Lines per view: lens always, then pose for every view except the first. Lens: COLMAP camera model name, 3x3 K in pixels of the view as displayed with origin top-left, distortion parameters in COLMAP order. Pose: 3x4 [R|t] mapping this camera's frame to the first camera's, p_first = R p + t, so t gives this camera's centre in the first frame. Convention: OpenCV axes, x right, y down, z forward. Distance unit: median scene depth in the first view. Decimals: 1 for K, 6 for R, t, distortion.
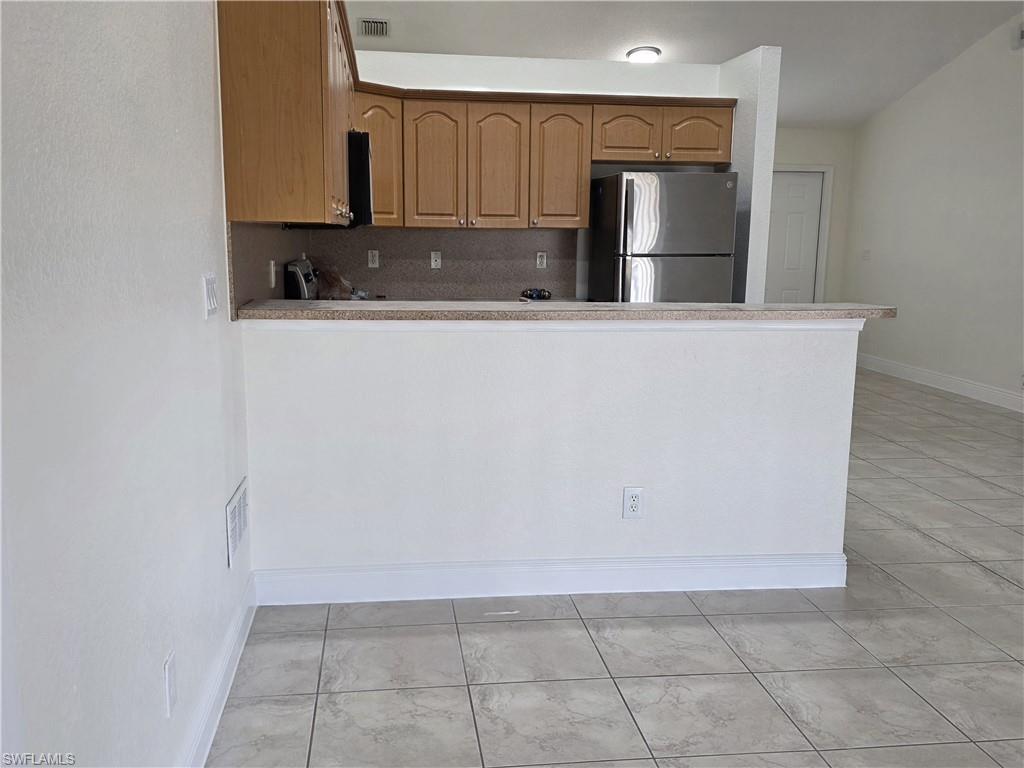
lens RADIAL K [[903.4, 0, 511.3], [0, 903.4, 386.2], [0, 0, 1]] dist [0.042429, -0.019207]
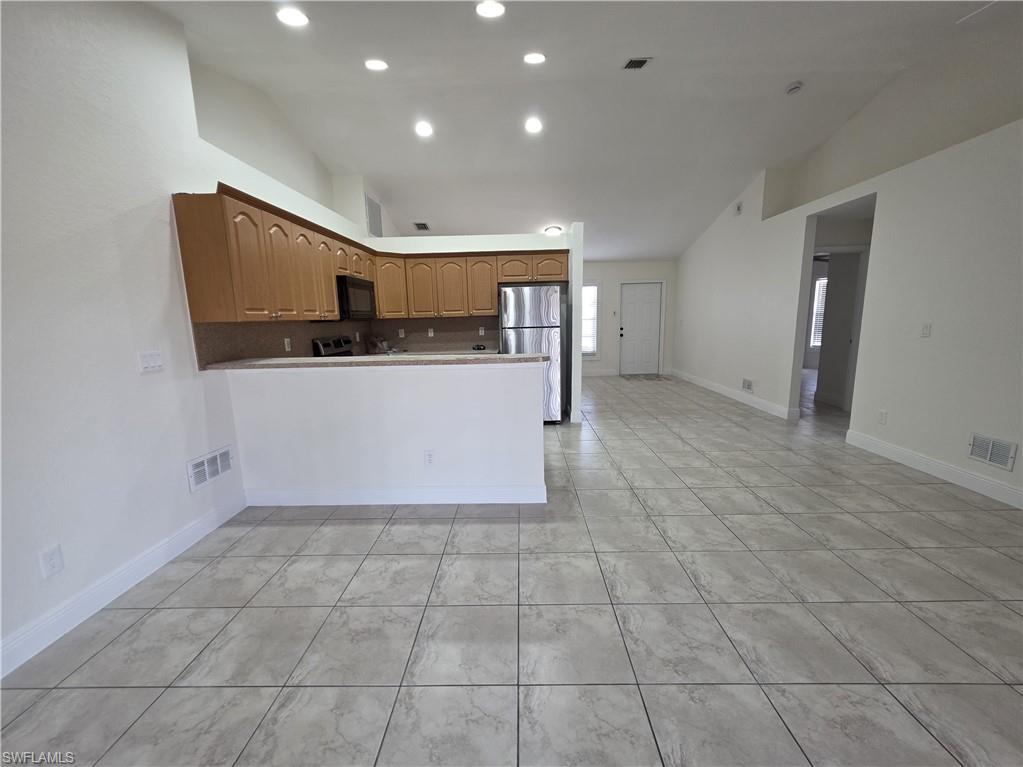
lens RADIAL K [[411.3, 0, 505.3], [0, 411.3, 377.7], [0, 0, 1]] dist [0.003579, 0.000657]
pose [[0.989364, -0.015080, -0.144678, 0.332295], [0.012216, 0.999712, -0.020665, -0.018164], [0.144948, 0.018677, 0.989263, 0.112392]]
